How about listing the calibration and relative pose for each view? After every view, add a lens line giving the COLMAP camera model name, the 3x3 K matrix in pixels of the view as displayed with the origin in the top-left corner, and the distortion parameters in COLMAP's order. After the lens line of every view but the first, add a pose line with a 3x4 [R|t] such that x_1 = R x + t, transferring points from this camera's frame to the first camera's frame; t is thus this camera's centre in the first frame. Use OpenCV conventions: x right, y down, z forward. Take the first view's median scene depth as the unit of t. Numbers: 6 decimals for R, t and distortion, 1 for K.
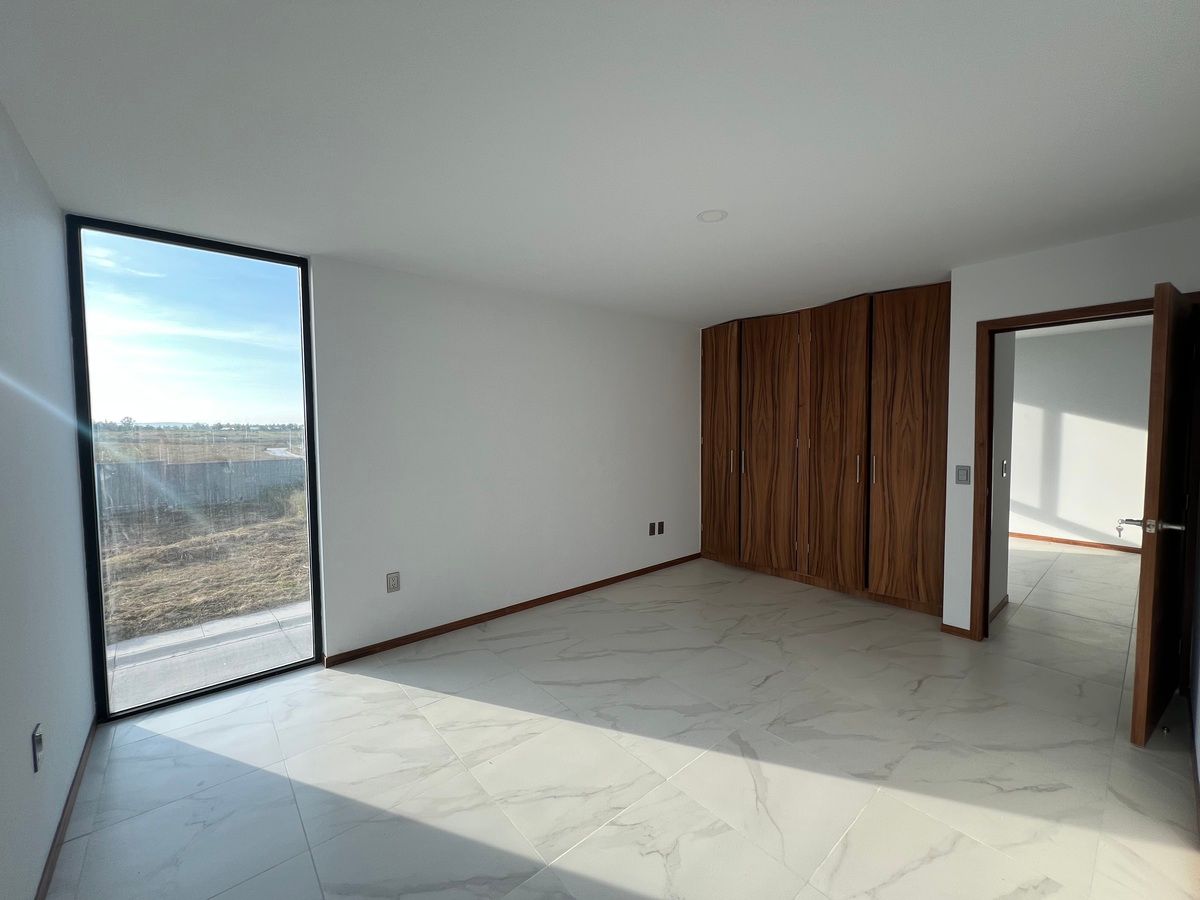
lens RADIAL K [[478.3, 0, 592.0], [0, 478.3, 453.7], [0, 0, 1]] dist [0.010549, 0.001278]
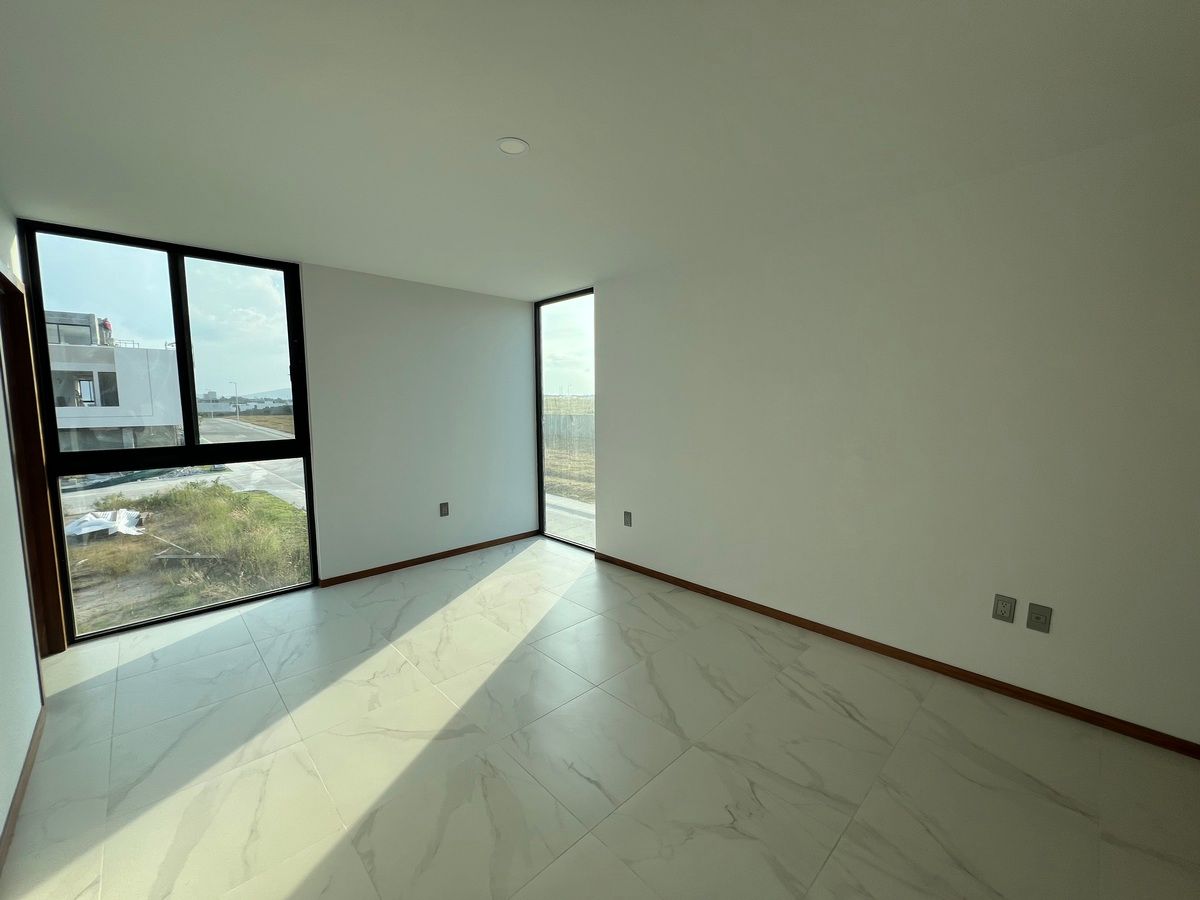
lens RADIAL K [[478.3, 0, 599.8], [0, 478.3, 448.0], [0, 0, 1]] dist [0.010549, 0.001278]
pose [[0.068251, 0.100857, -0.992557, 0.851749], [-0.051042, 0.993927, 0.097486, -0.045967], [0.996362, 0.044008, 0.072984, 0.822711]]
